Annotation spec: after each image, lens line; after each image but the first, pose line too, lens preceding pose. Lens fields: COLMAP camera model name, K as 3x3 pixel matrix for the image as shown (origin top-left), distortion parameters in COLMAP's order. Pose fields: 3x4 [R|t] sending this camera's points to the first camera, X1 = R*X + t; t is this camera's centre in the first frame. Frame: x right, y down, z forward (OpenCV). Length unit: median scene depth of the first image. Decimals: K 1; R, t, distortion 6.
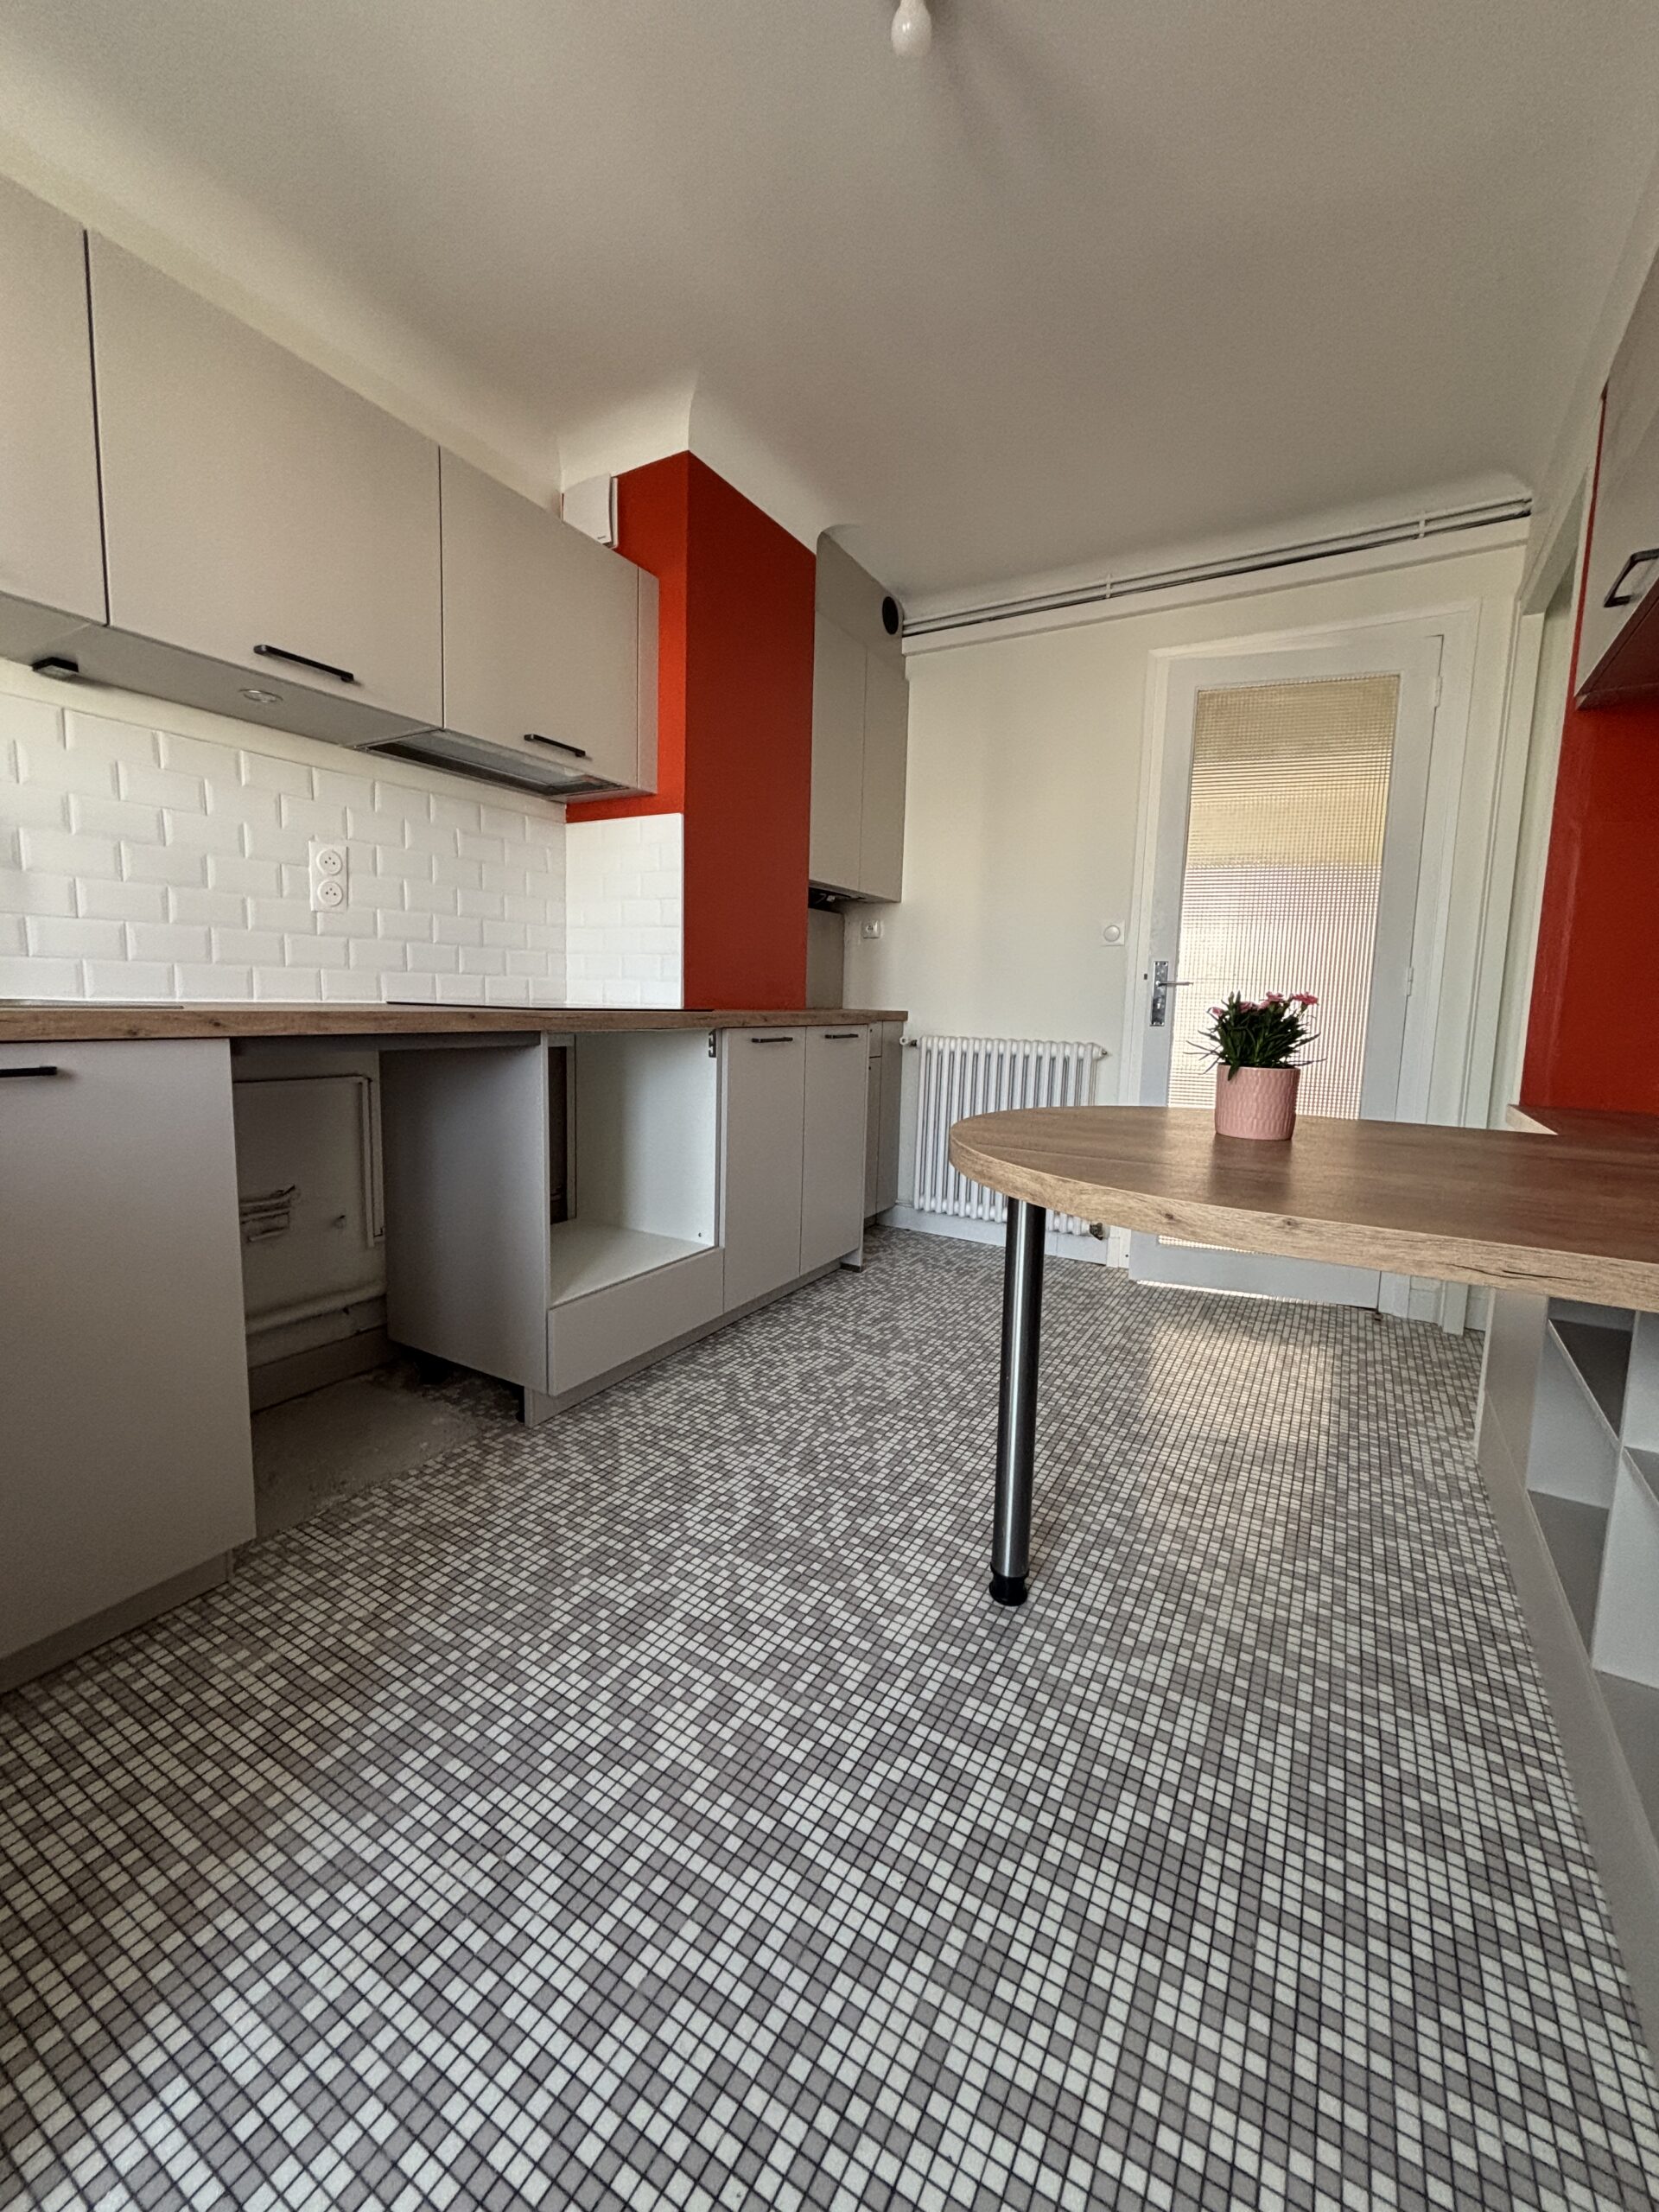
lens RADIAL K [[893.2, 0, 835.5], [0, 893.2, 1098.4], [0, 0, 1]] dist [0.004793, -0.001729]
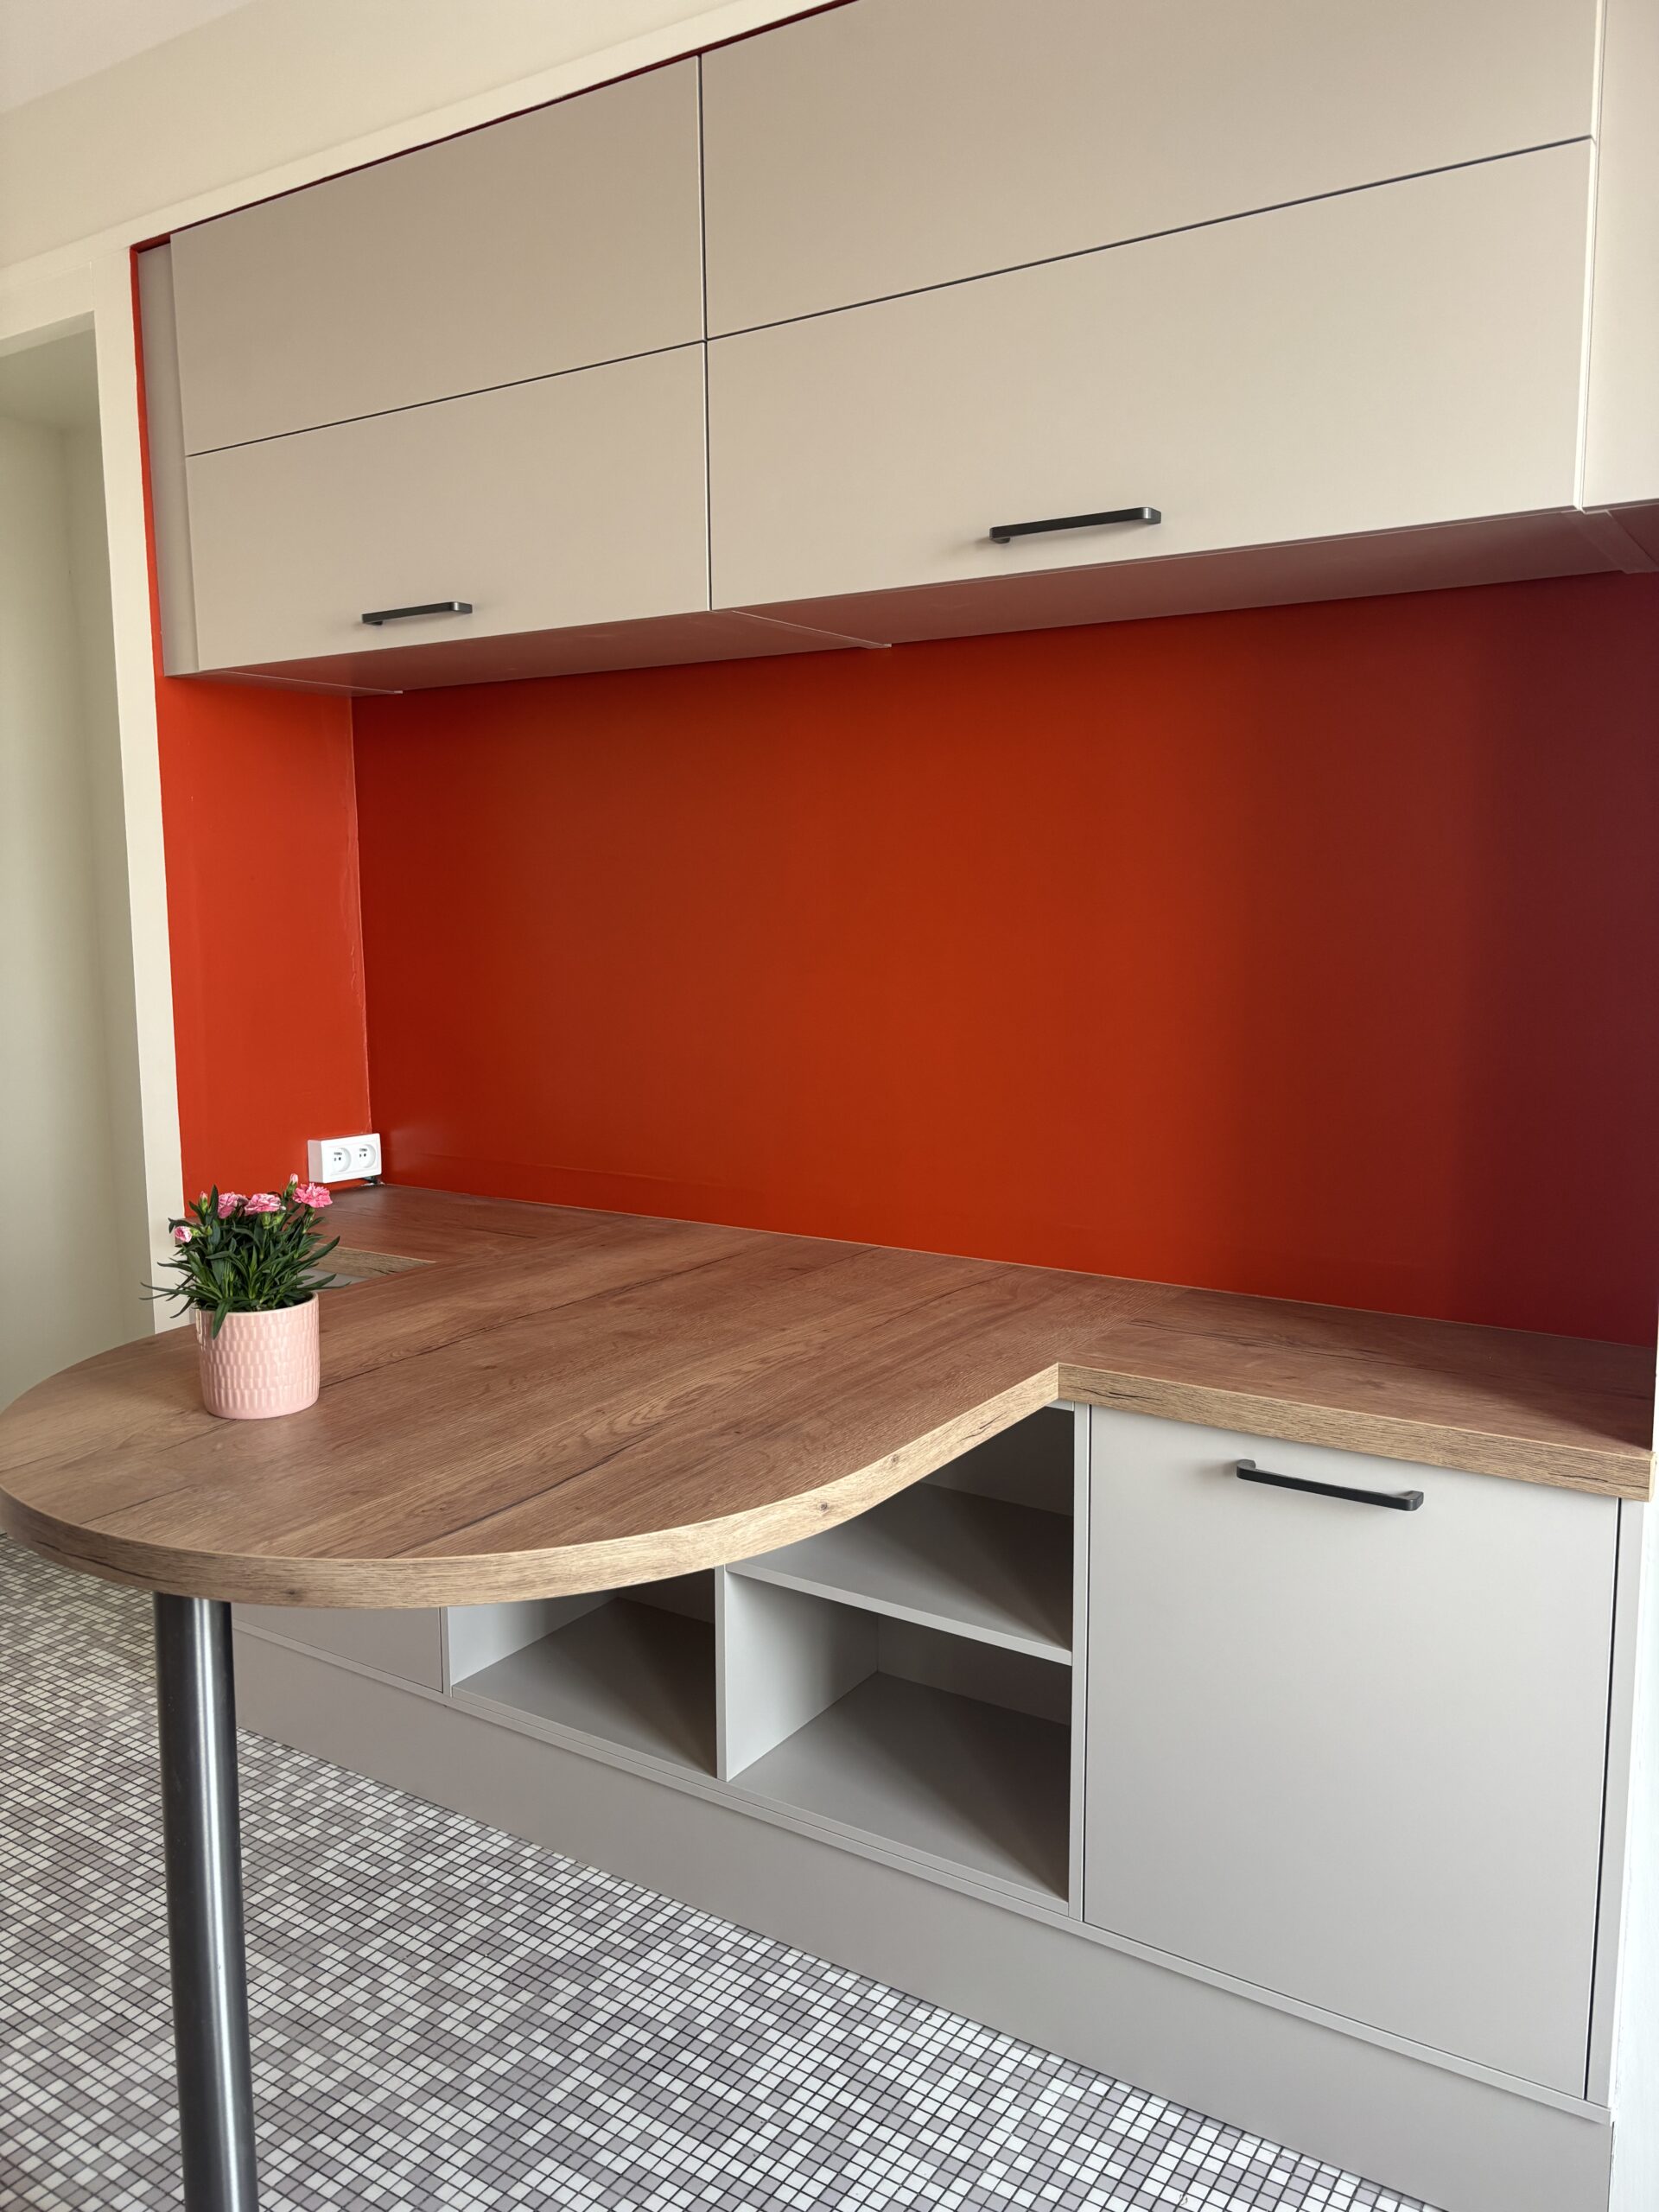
lens RADIAL K [[1686.7, 0, 824.2], [0, 1686.7, 1103.0], [0, 0, 1]] dist [0.020338, -0.005106]
pose [[0.049638, -0.154144, 0.986801, -0.598519], [0.120096, 0.981771, 0.147317, -0.250306], [-0.991521, 0.111198, 0.067245, 0.445465]]
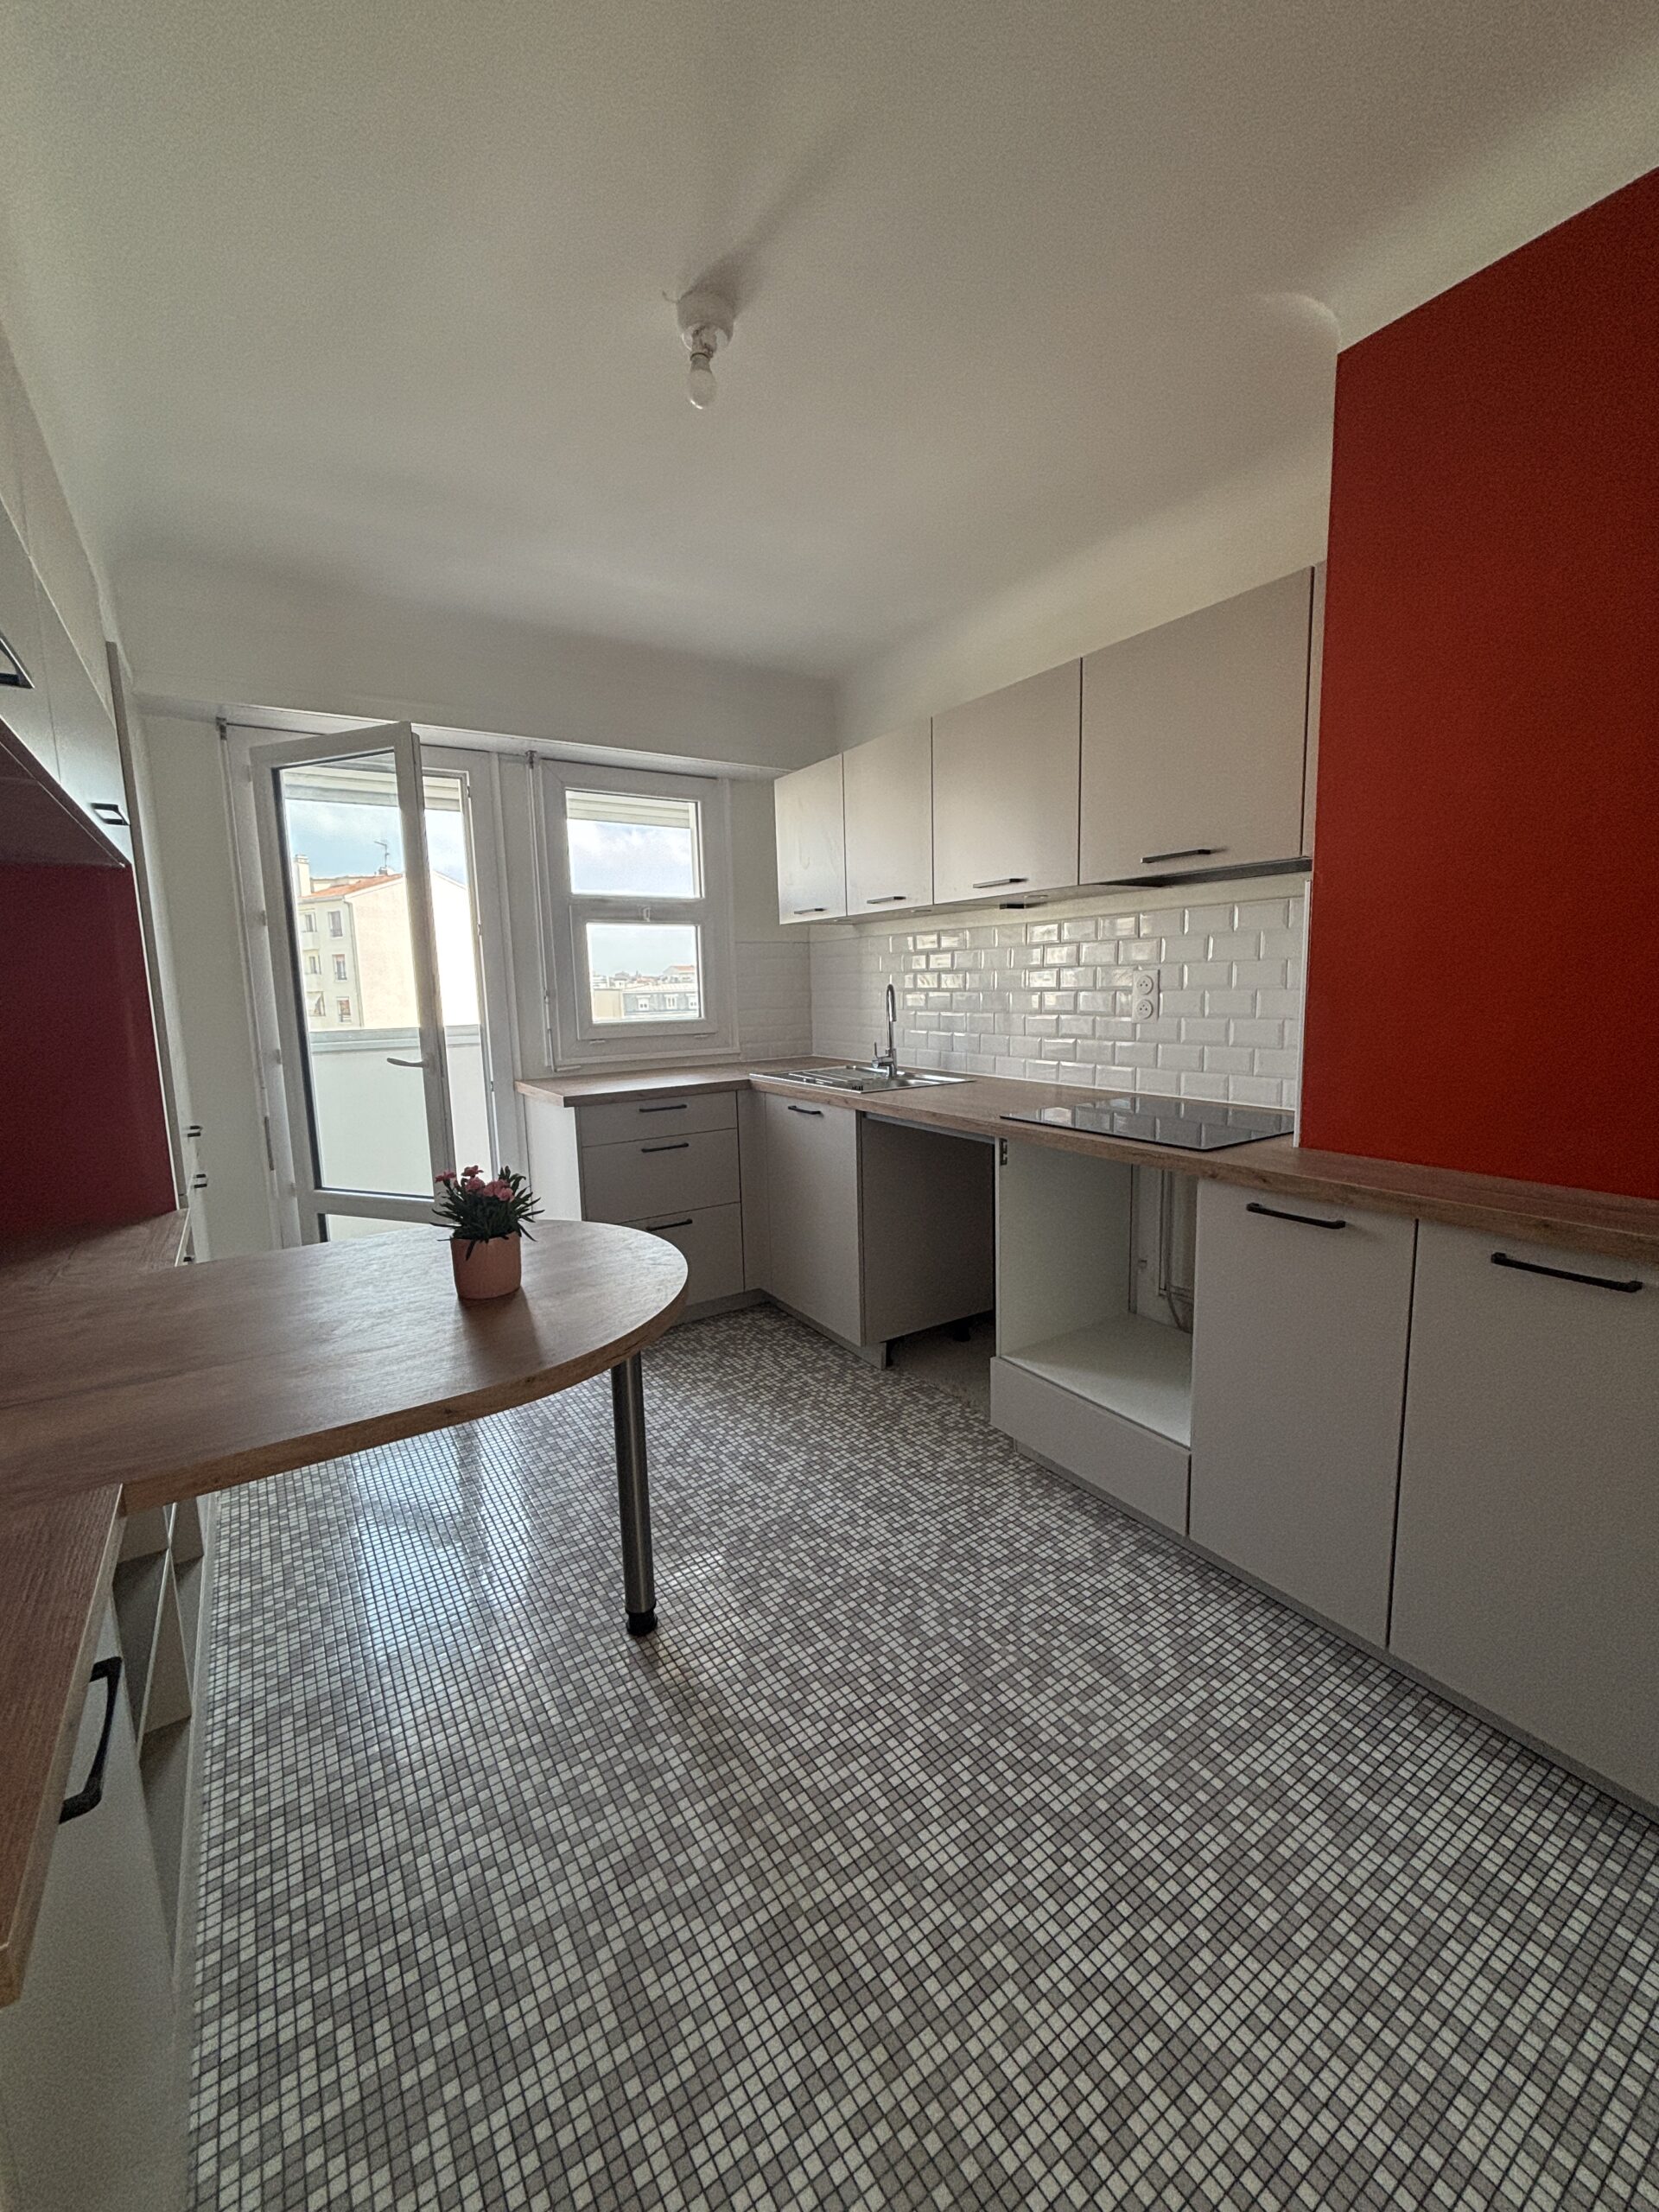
lens RADIAL K [[893.2, 0, 828.4], [0, 893.2, 1096.4], [0, 0, 1]] dist [0.004793, -0.001729]
pose [[-0.450050, 0.105268, -0.886777, 0.972060], [-0.087346, 0.983077, 0.161029, -0.341257], [0.888721, 0.149927, -0.433239, 1.470037]]
